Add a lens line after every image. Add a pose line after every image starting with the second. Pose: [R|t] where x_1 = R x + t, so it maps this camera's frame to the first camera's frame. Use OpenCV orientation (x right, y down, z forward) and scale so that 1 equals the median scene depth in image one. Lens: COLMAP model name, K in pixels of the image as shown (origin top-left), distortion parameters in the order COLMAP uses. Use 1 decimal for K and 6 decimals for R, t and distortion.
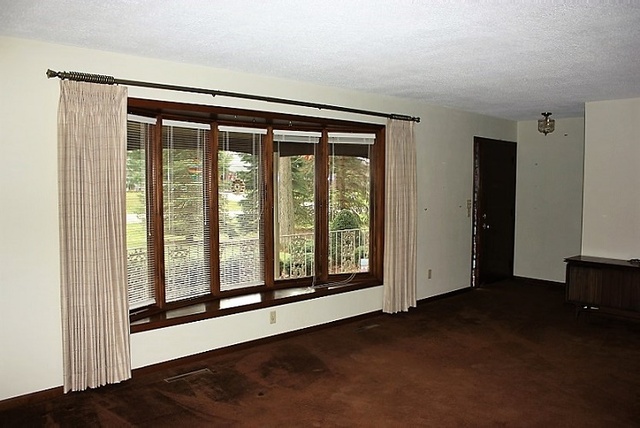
lens RADIAL K [[540.8, 0, 320.0], [0, 540.8, 214.0], [0, 0, 1]] dist [-0.106697, 0.008248]
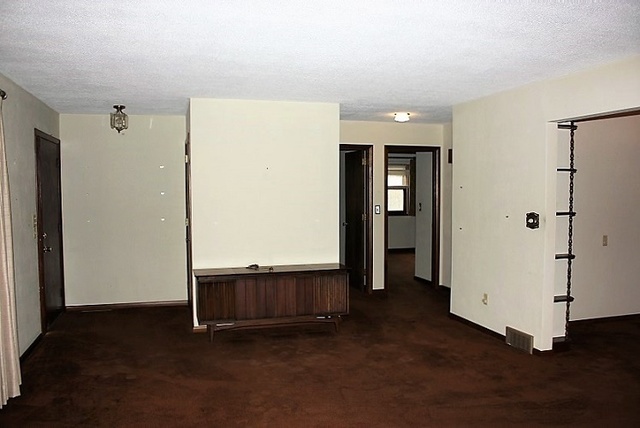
lens RADIAL K [[540.8, 0, 320.0], [0, 540.8, 214.0], [0, 0, 1]] dist [-0.106697, 0.008248]
pose [[0.449206, -0.058038, 0.891541, -0.205829], [0.069175, 0.997152, 0.030059, -0.026359], [-0.890746, 0.048170, 0.451941, 0.378695]]
